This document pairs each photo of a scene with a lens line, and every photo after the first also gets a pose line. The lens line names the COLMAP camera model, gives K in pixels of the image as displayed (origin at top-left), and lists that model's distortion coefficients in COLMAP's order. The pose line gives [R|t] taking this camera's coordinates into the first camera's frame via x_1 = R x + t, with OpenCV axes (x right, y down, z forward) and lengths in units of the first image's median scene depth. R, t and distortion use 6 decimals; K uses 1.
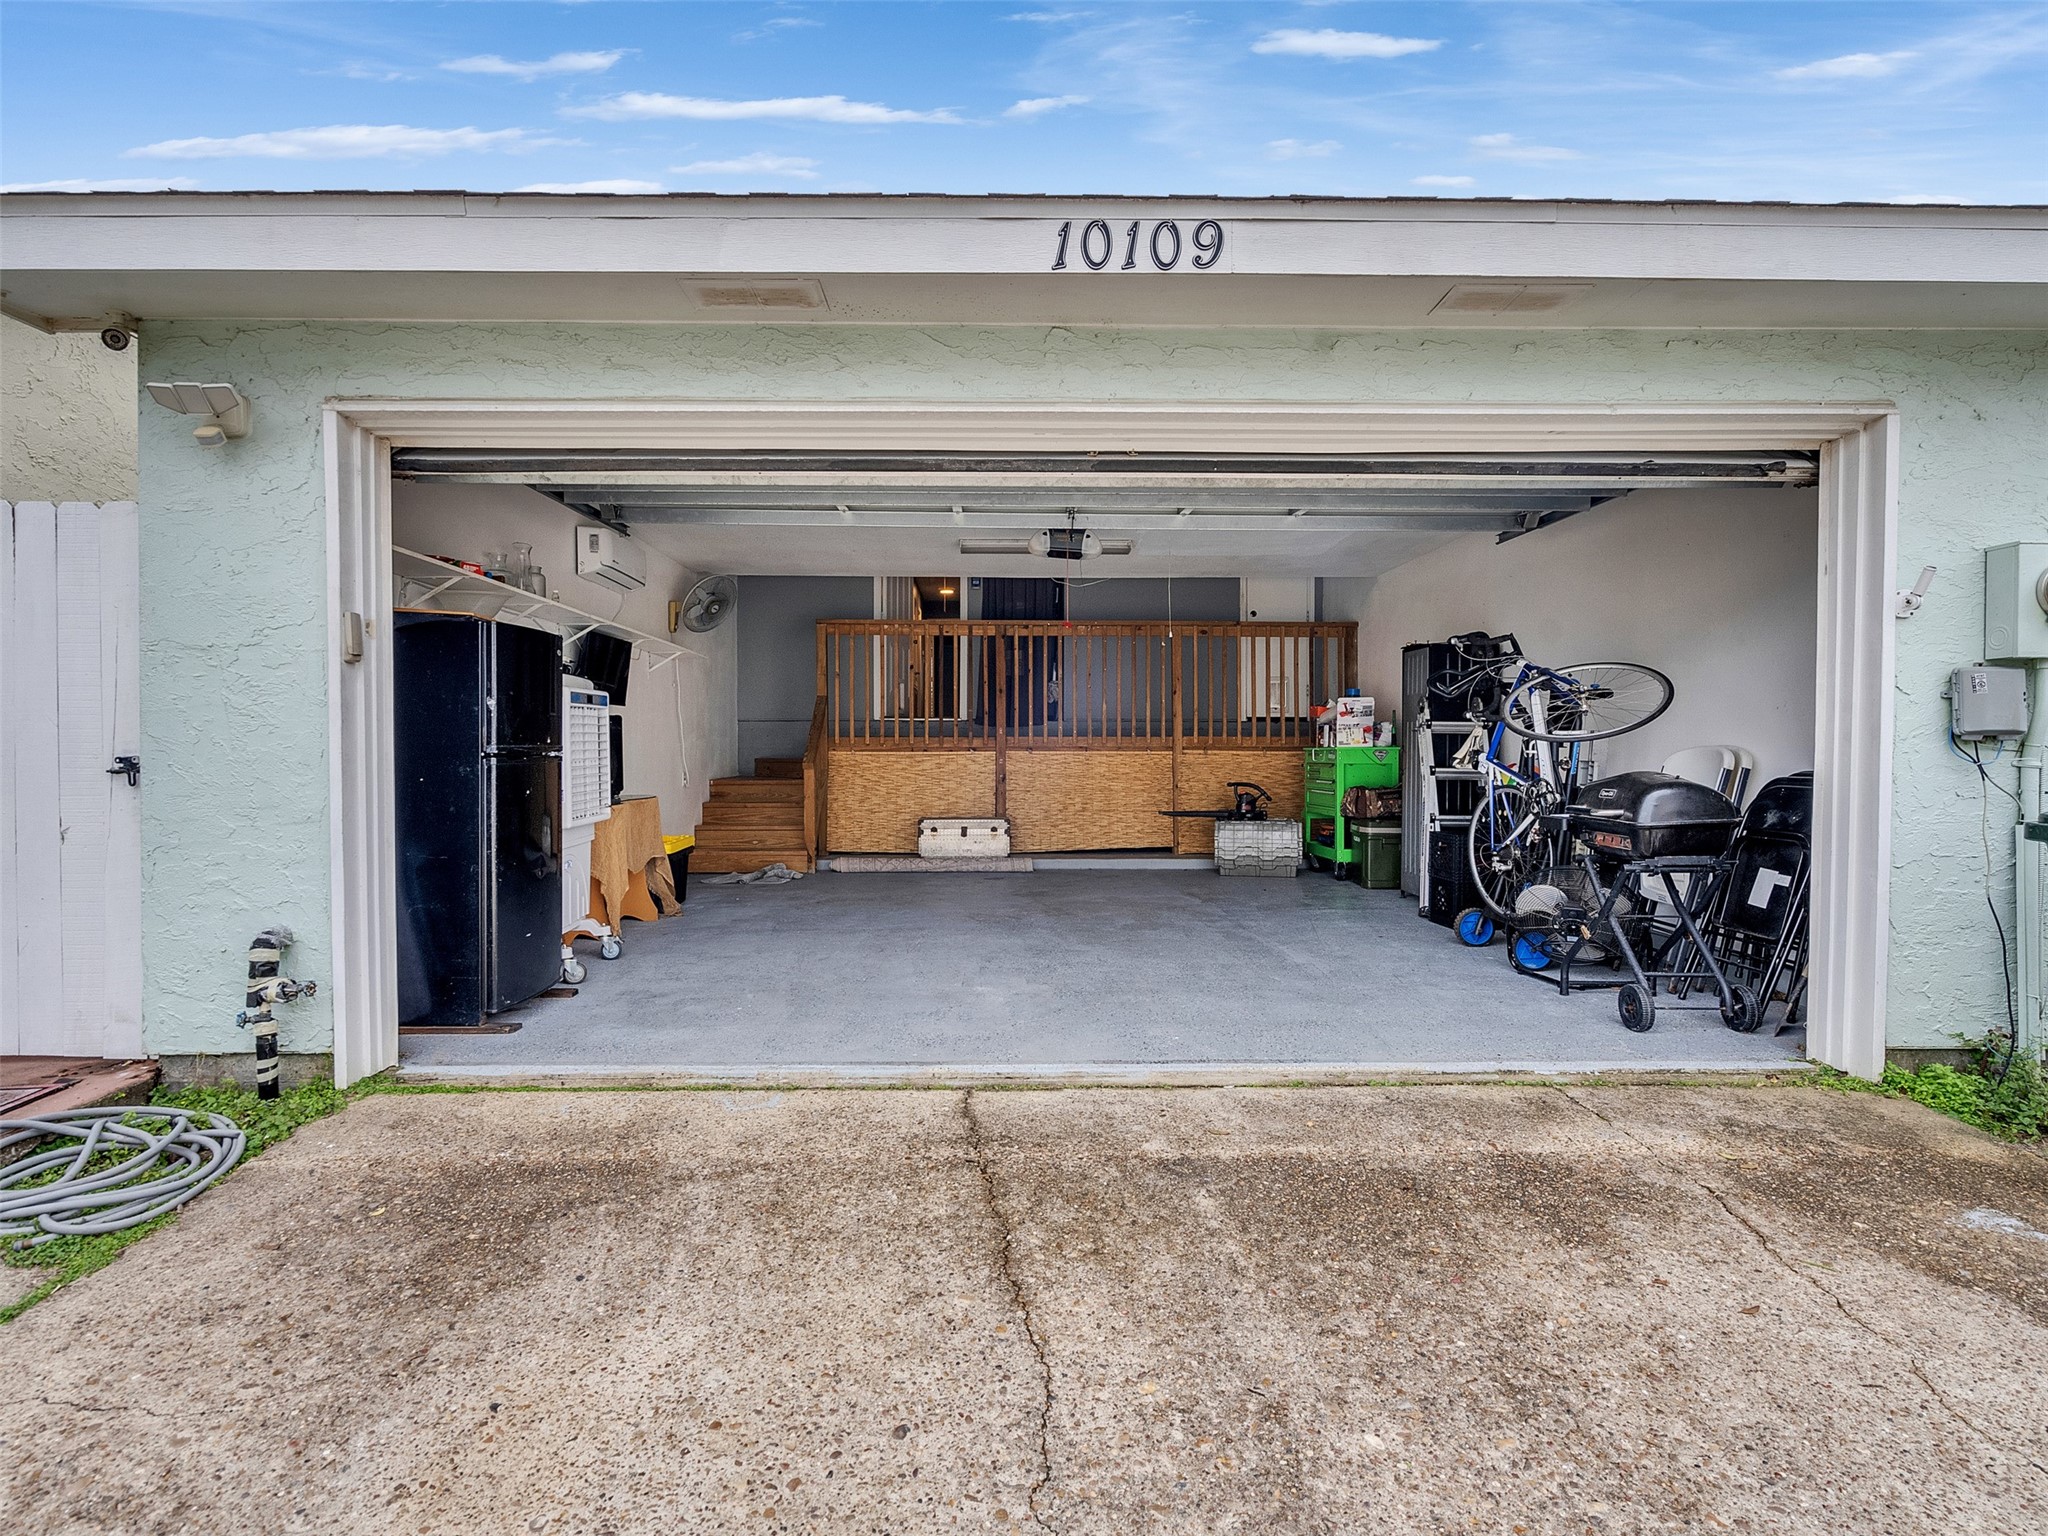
lens RADIAL K [[1047.6, 0, 1004.9], [0, 1047.6, 772.5], [0, 0, 1]] dist [-0.002629, 0.000731]
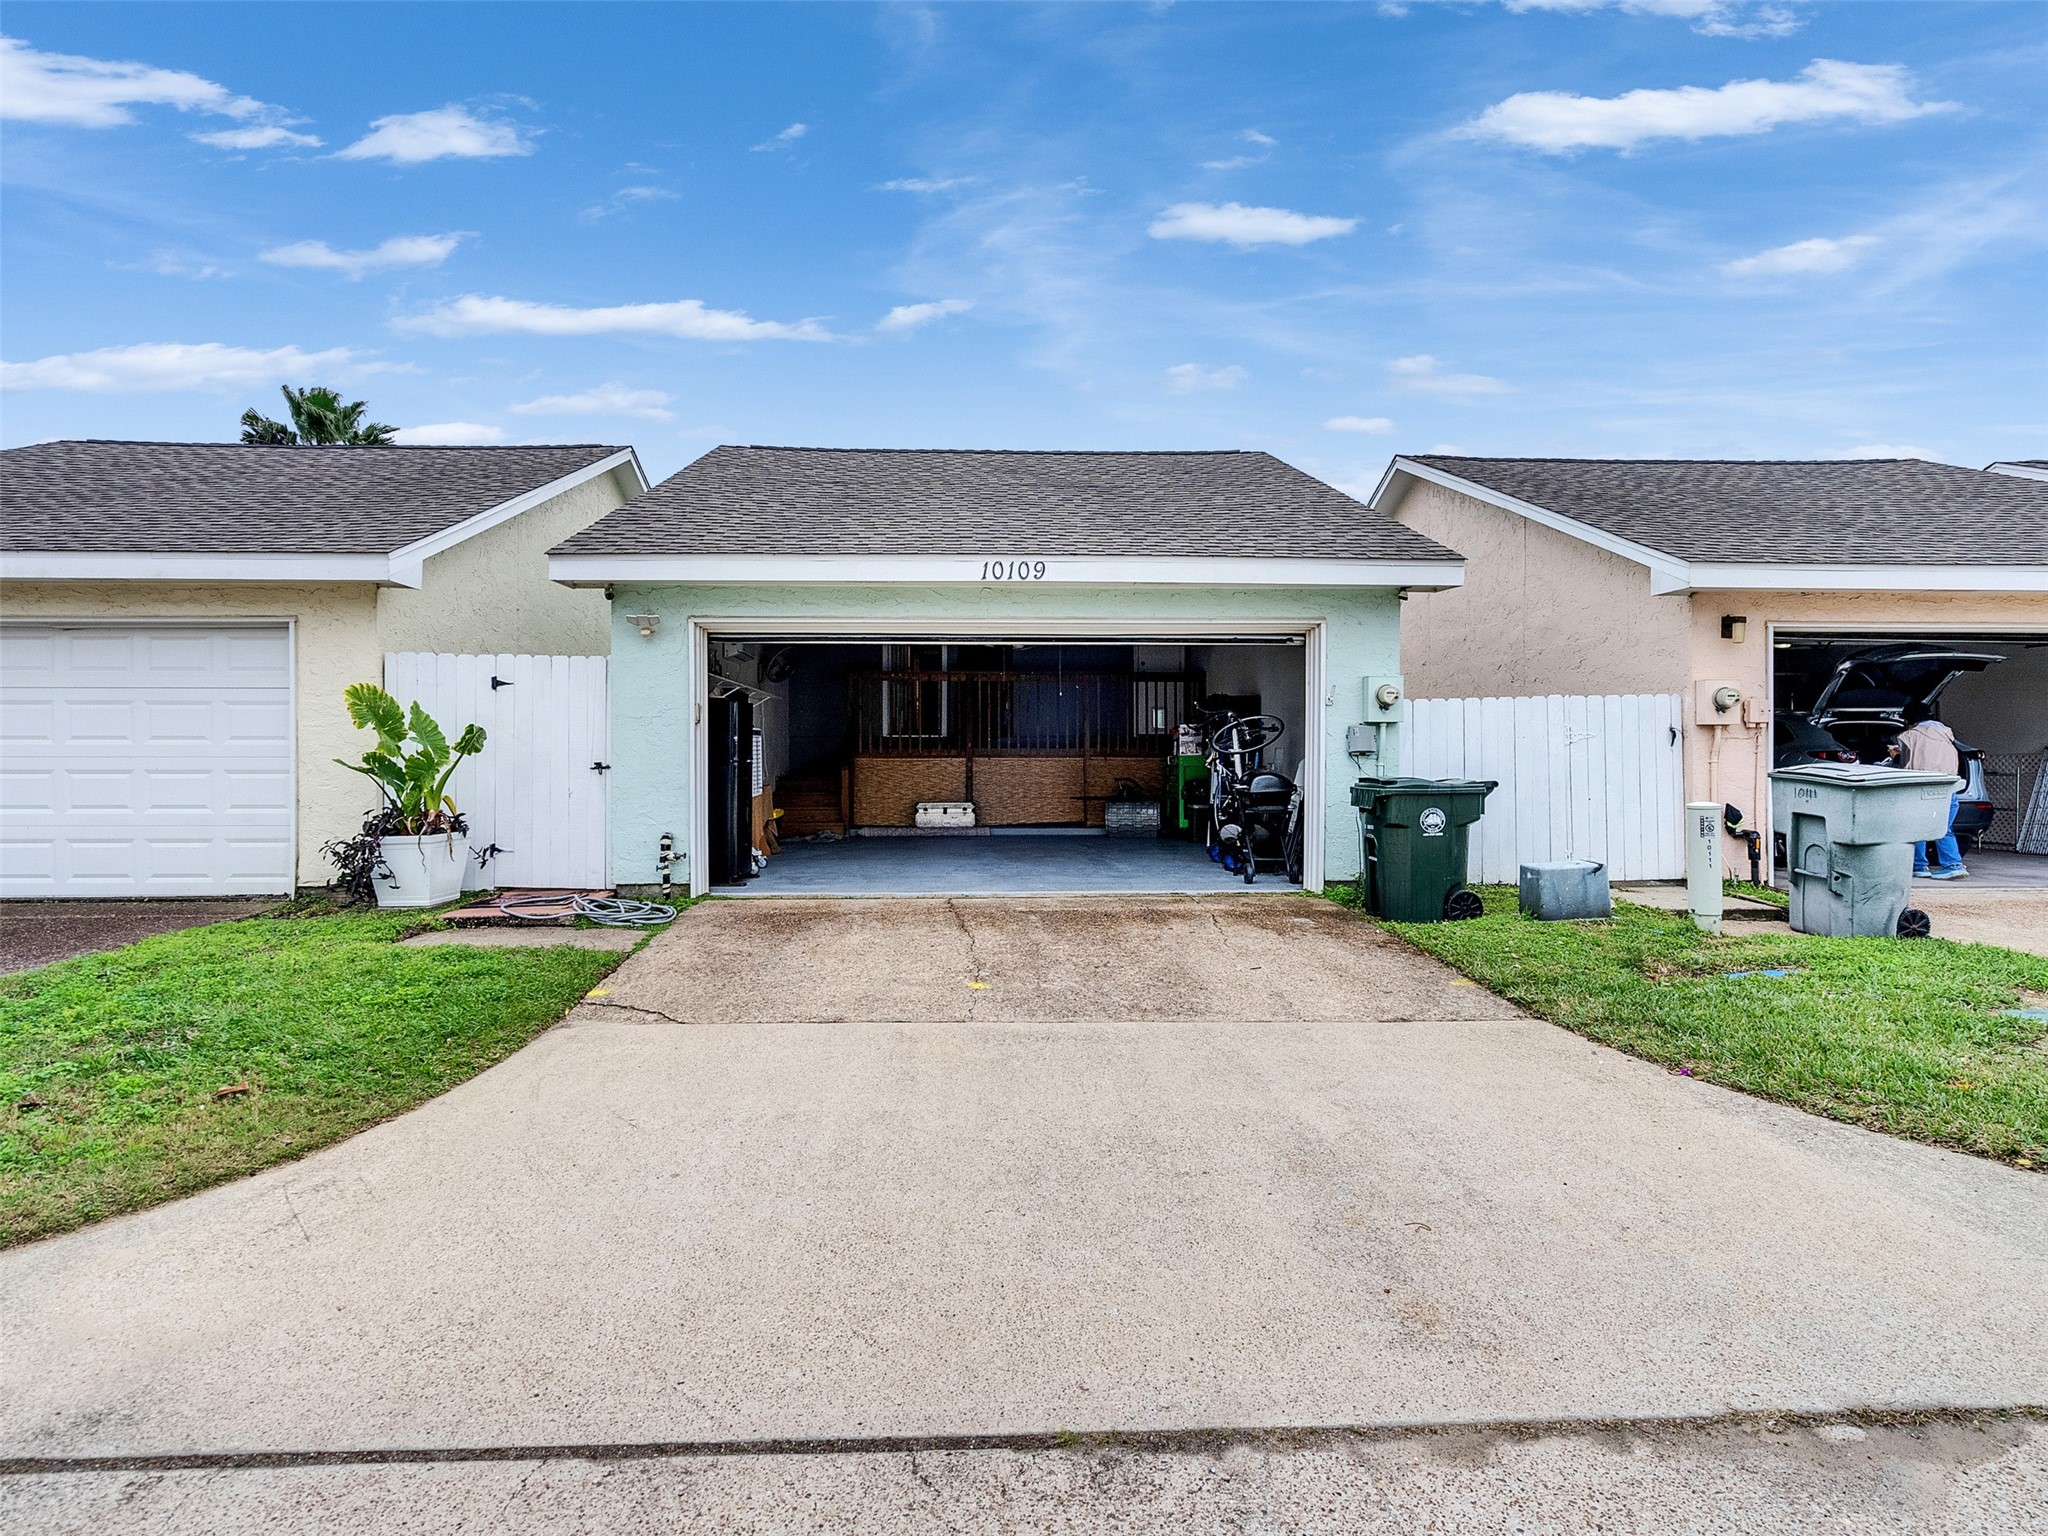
lens RADIAL K [[1073.6, 0, 1020.3], [0, 1073.6, 743.4], [0, 0, 1]] dist [-0.003079, -0.000628]
pose [[0.999384, -0.000770, 0.035074, 0.017487], [0.001876, 0.999501, -0.031524, 0.008924], [-0.035032, 0.031571, 0.998887, -0.629347]]
